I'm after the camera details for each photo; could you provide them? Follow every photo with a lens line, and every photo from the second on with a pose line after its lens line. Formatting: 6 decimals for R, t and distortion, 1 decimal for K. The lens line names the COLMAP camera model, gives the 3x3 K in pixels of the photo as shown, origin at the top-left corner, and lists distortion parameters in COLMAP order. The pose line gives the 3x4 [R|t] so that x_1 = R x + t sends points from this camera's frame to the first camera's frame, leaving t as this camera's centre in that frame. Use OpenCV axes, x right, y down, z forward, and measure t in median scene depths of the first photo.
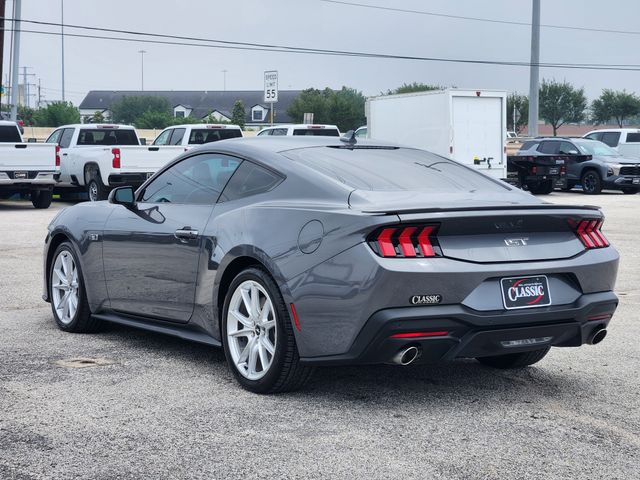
lens RADIAL K [[1229.9, 0, 320.0], [0, 1229.9, 240.0], [0, 0, 1]] dist [-0.639135, 5.799024]
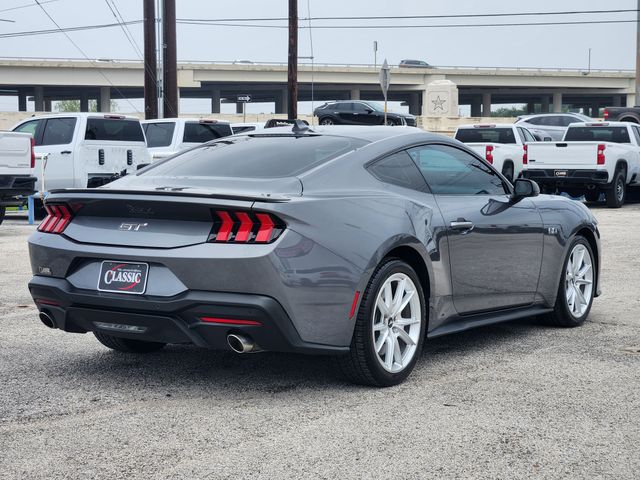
lens RADIAL K [[1229.9, 0, 320.0], [0, 1229.9, 240.0], [0, 0, 1]] dist [-0.639135, 5.799024]
pose [[0.447399, 0.061062, -0.892248, 1.121149], [-0.065557, 0.997222, 0.035373, -0.033019], [0.891929, 0.042667, 0.450159, 0.690377]]
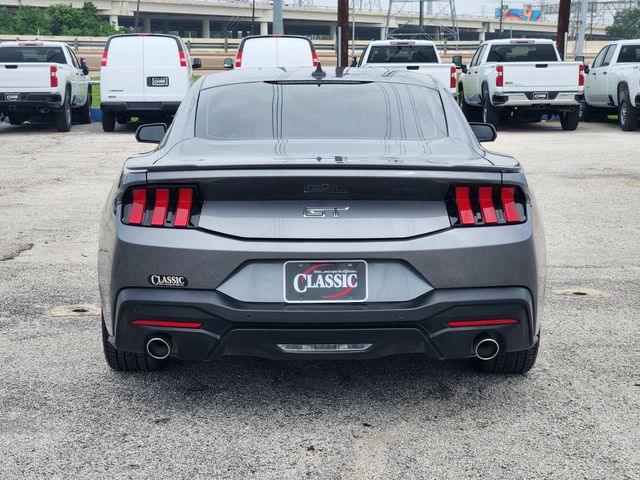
lens RADIAL K [[1229.9, 0, 320.0], [0, 1229.9, 240.0], [0, 0, 1]] dist [-0.639135, 5.799024]
pose [[0.846137, 0.064224, -0.529082, 0.557174], [-0.027107, 0.996614, 0.077625, -0.039882], [0.532276, -0.051340, 0.845013, 0.365596]]
